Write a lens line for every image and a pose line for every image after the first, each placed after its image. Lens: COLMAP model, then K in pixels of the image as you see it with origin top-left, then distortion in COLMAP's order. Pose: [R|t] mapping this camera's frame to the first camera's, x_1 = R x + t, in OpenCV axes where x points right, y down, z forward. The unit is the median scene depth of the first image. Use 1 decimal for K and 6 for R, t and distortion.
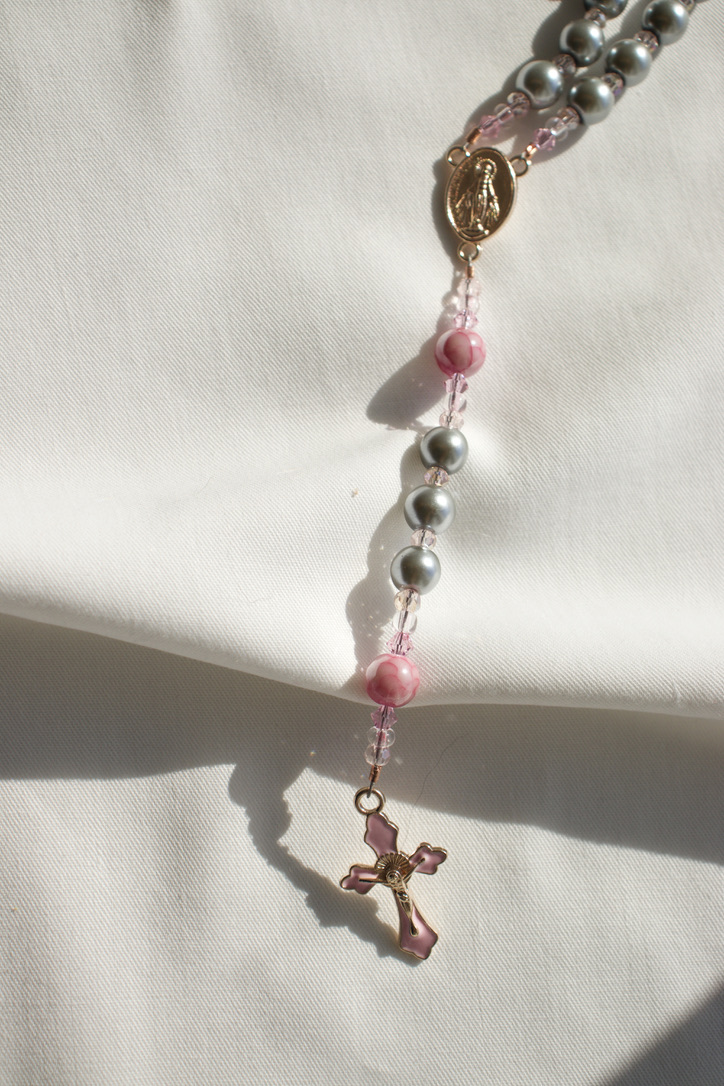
lens RADIAL K [[1671.5, 0, 362.0], [0, 1671.5, 543.0], [0, 0, 1]] dist [-0.007502, 0.170365]
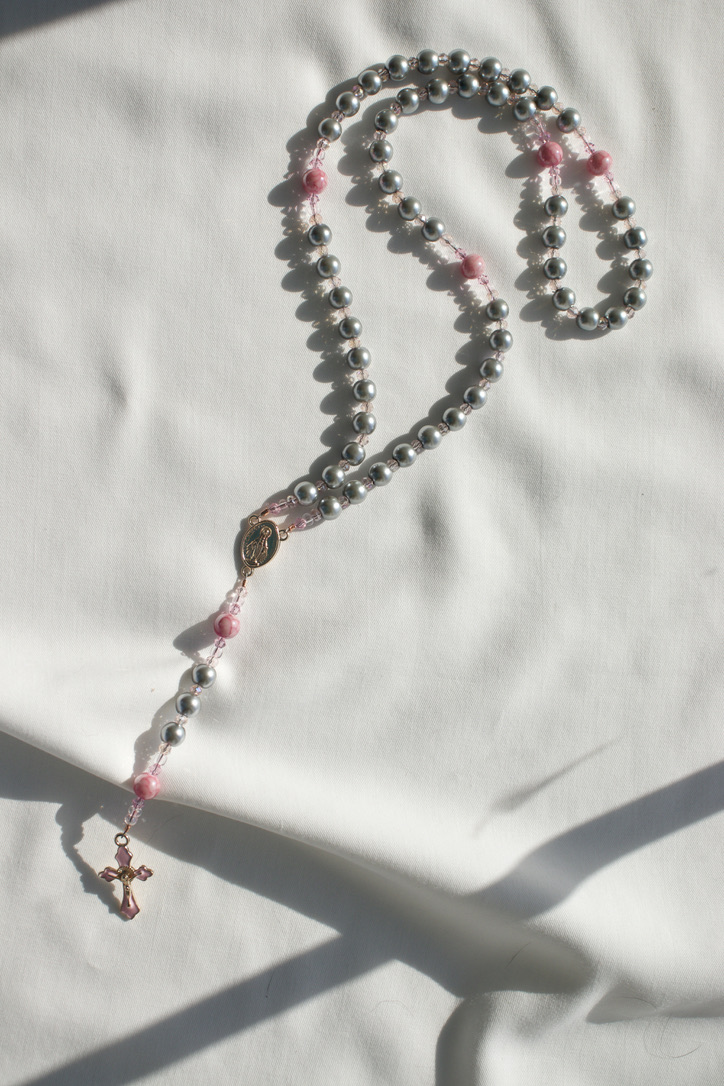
lens RADIAL K [[1776.3, 0, 362.0], [0, 1776.3, 543.0], [0, 0, 1]] dist [0.118128, 0.055189]
pose [[0.968076, 0.246628, 0.044760, 0.098142], [-0.249818, 0.963925, 0.091865, -0.452873], [-0.020489, -0.100114, 0.994765, -1.098124]]
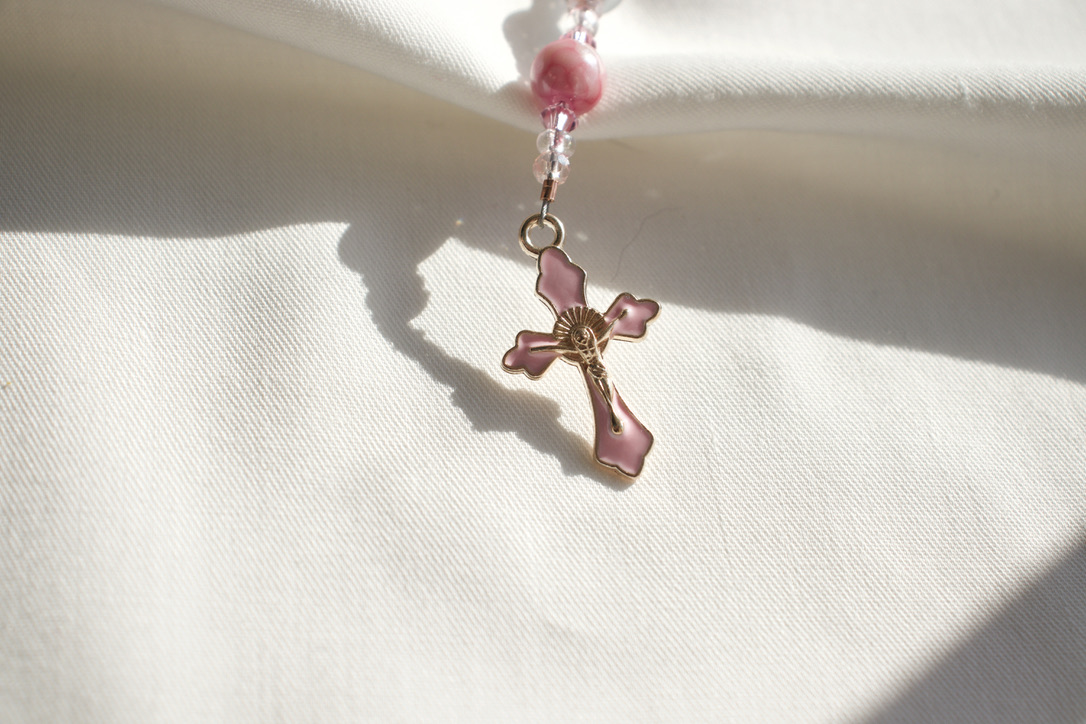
lens RADIAL K [[1621.6, 0, 543.0], [0, 1621.6, 362.0], [0, 0, 1]] dist [-0.090527, 0.228799]
pose [[0.999396, -0.023471, 0.025642, -0.013181], [0.032085, 0.906687, -0.420582, 0.468932], [-0.013377, 0.421150, 0.906892, 0.409392]]
